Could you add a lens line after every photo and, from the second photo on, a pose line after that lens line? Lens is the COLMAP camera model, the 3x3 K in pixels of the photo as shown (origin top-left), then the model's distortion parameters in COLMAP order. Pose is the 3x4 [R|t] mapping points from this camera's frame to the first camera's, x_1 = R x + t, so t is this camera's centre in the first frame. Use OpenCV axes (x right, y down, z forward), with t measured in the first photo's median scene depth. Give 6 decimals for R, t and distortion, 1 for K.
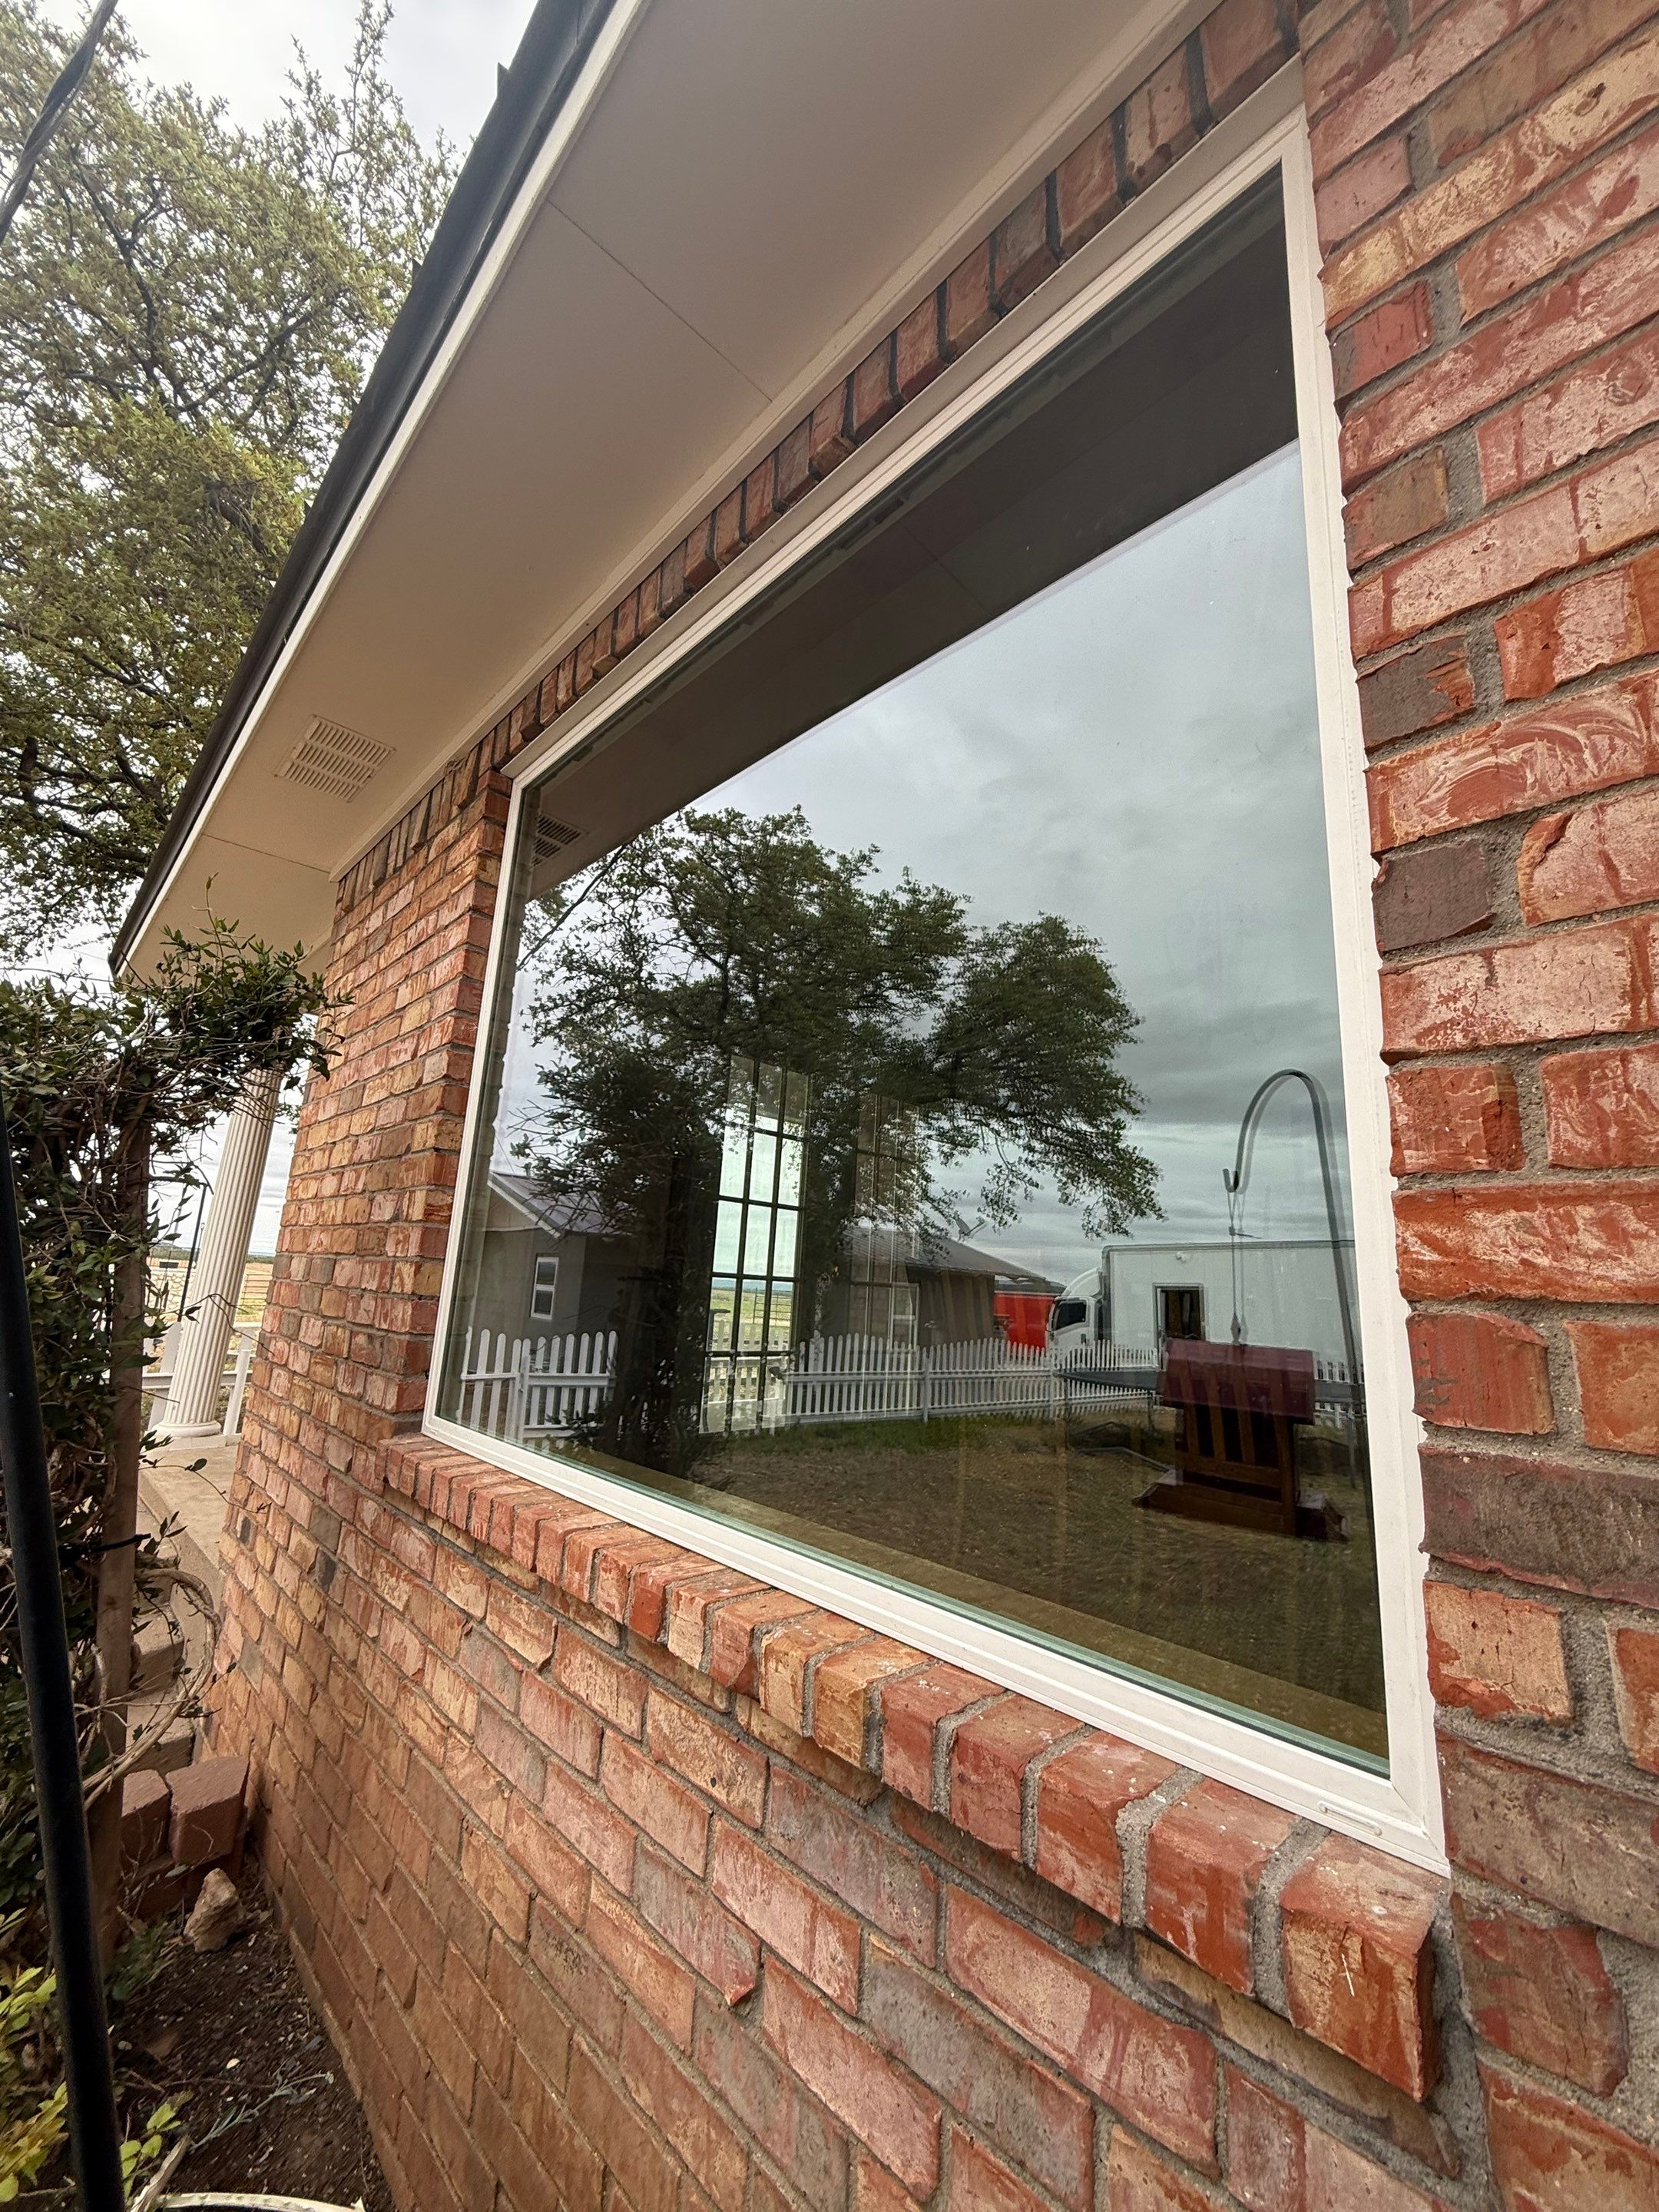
lens RADIAL K [[877.9, 0, 829.5], [0, 877.9, 1106.0], [0, 0, 1]] dist [0.000717, -0.000387]
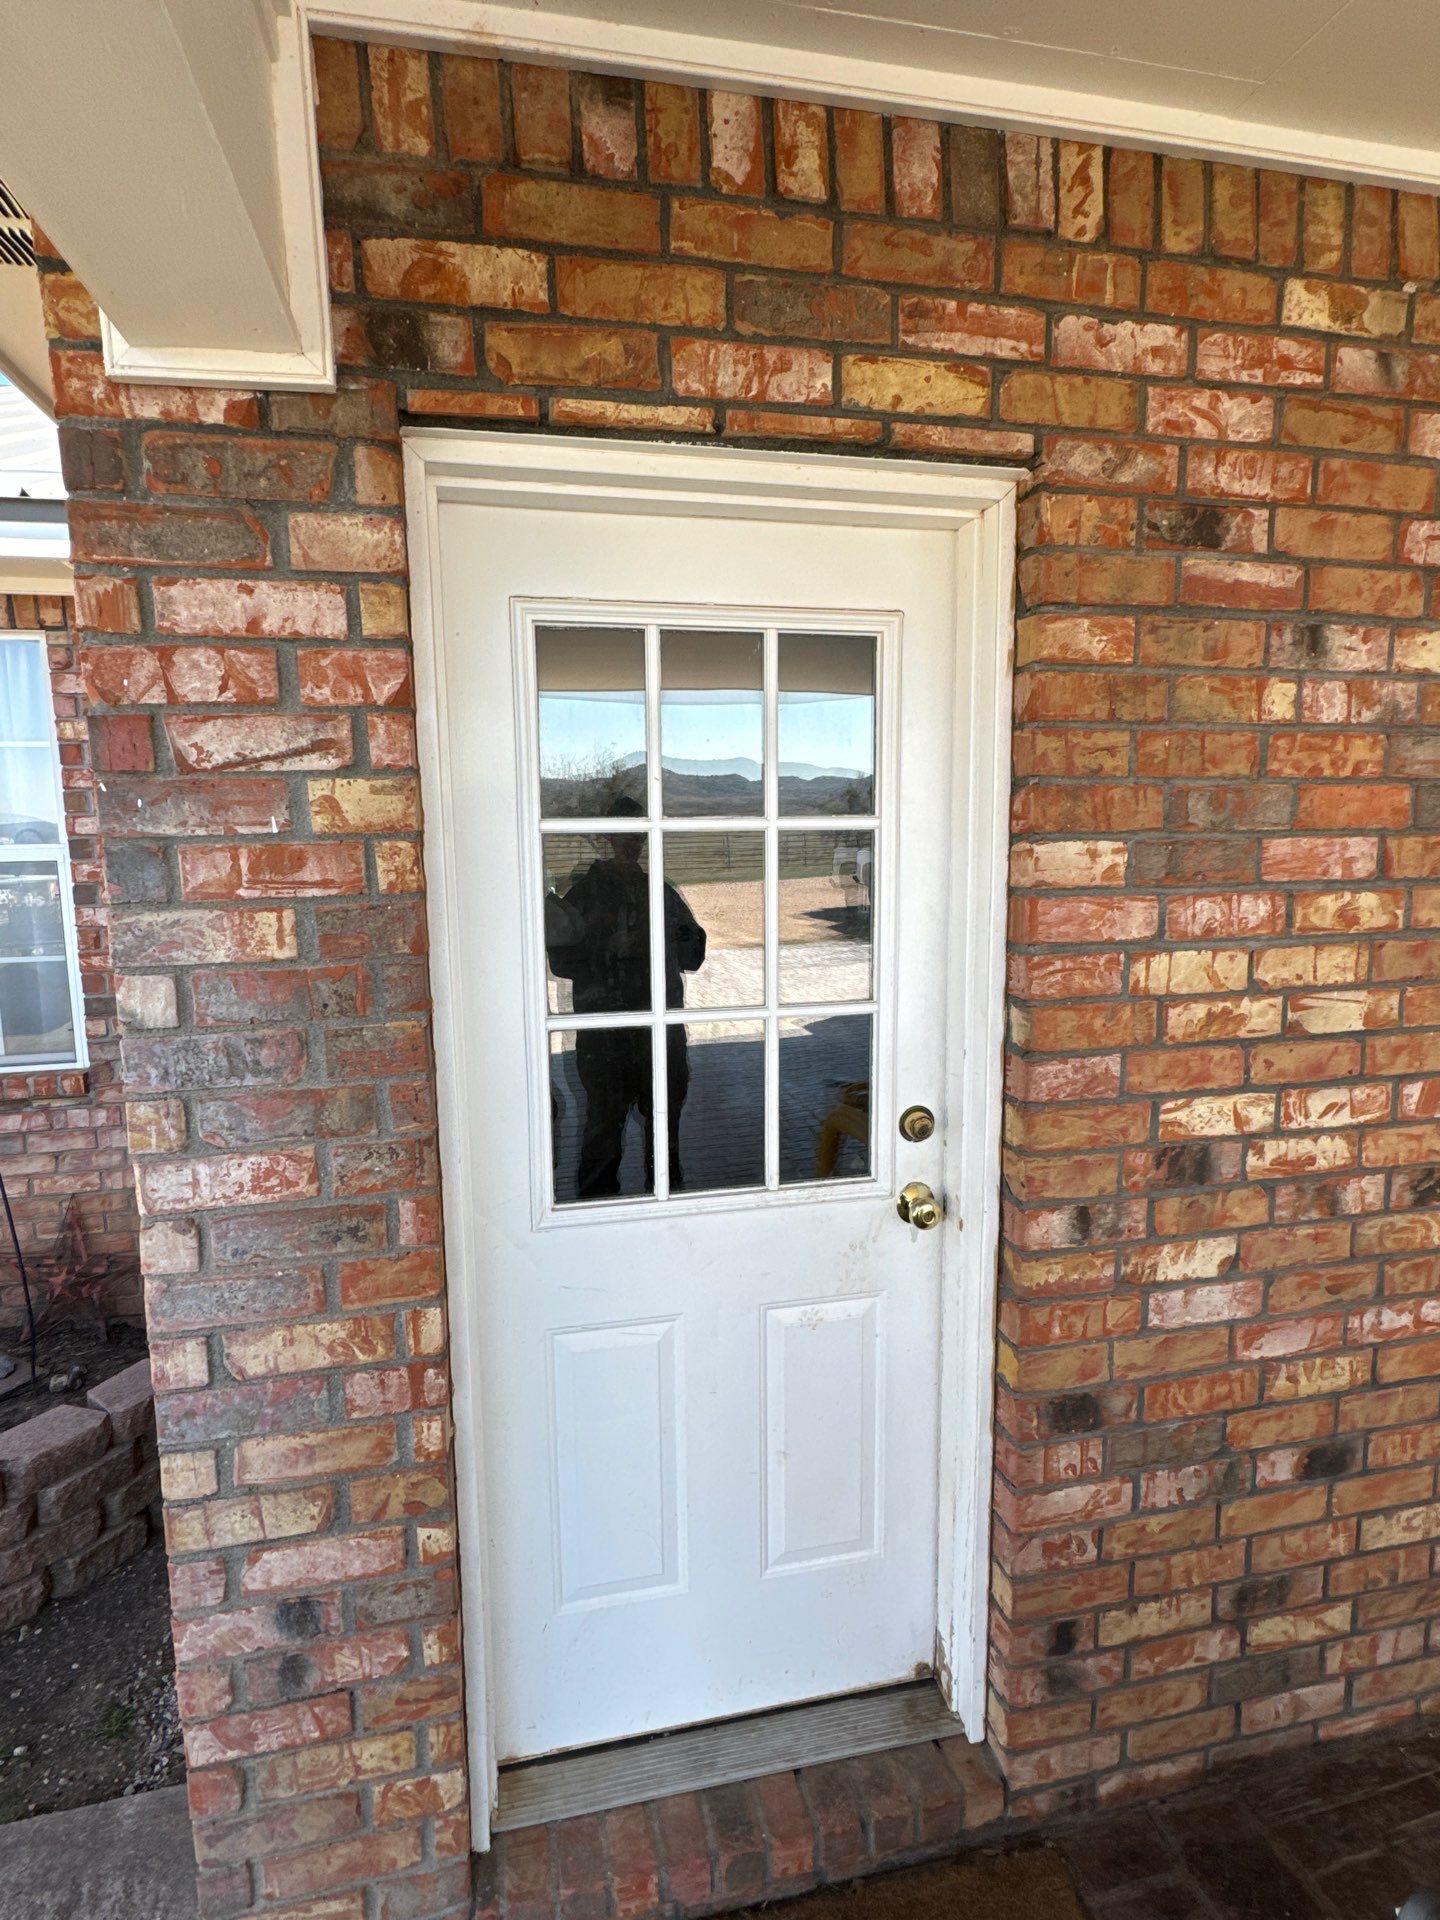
lens RADIAL K [[1133.4, 0, 720.0], [0, 1133.4, 960.0], [0, 0, 1]] dist [-0.000469, -0.000178]
pose [[0.497915, -0.186858, 0.846856, -3.209322], [-0.139753, 0.946460, 0.291004, -2.382107], [-0.855891, -0.263246, 0.445142, -5.340298]]
